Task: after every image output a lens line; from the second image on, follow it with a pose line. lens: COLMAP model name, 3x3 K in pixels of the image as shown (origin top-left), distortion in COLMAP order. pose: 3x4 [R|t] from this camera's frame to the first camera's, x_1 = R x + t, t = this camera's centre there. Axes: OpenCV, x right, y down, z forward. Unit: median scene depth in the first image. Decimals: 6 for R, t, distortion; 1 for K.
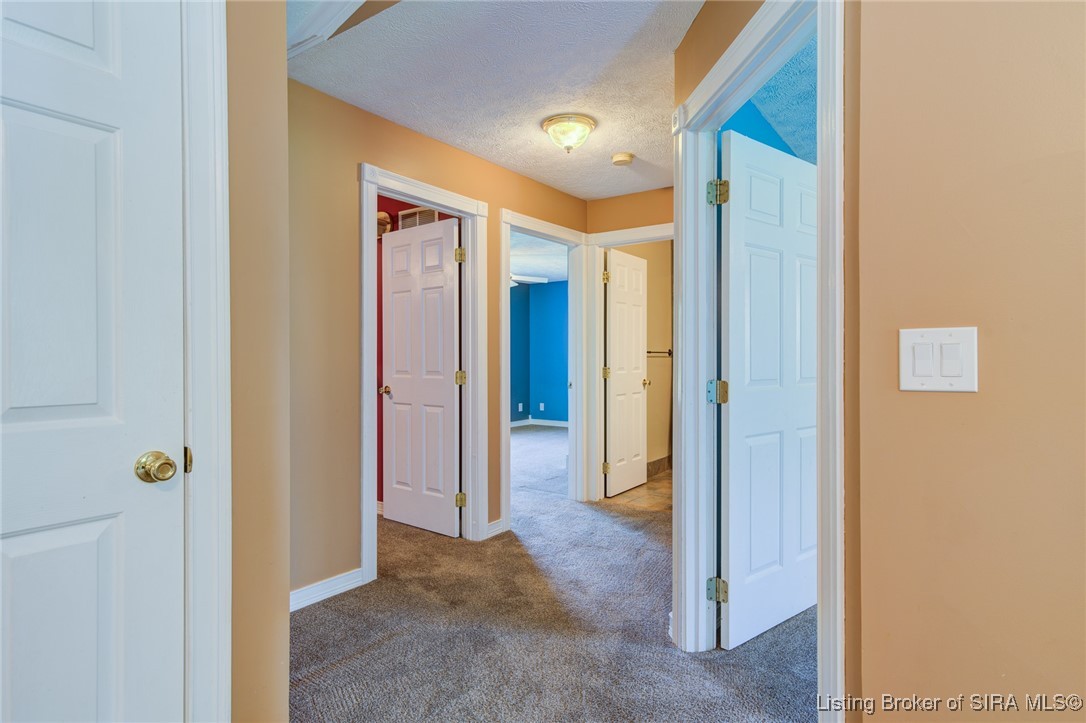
lens RADIAL K [[585.1, 0, 538.3], [0, 585.1, 357.4], [0, 0, 1]] dist [0.028147, 0.001348]
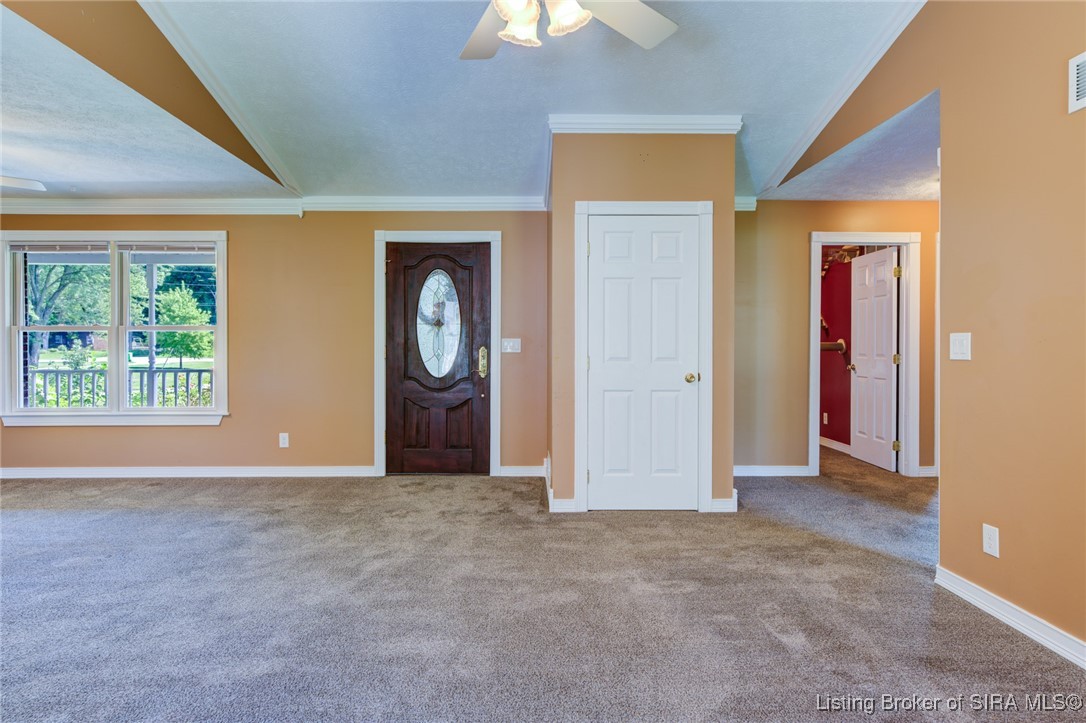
lens RADIAL K [[585.1, 0, 538.3], [0, 585.1, 357.4], [0, 0, 1]] dist [0.028147, 0.001348]
pose [[0.602675, 0.021393, -0.797700, 0.485426], [-0.003006, 0.999694, 0.024540, -0.002011], [0.797981, -0.012392, 0.602555, -0.550148]]
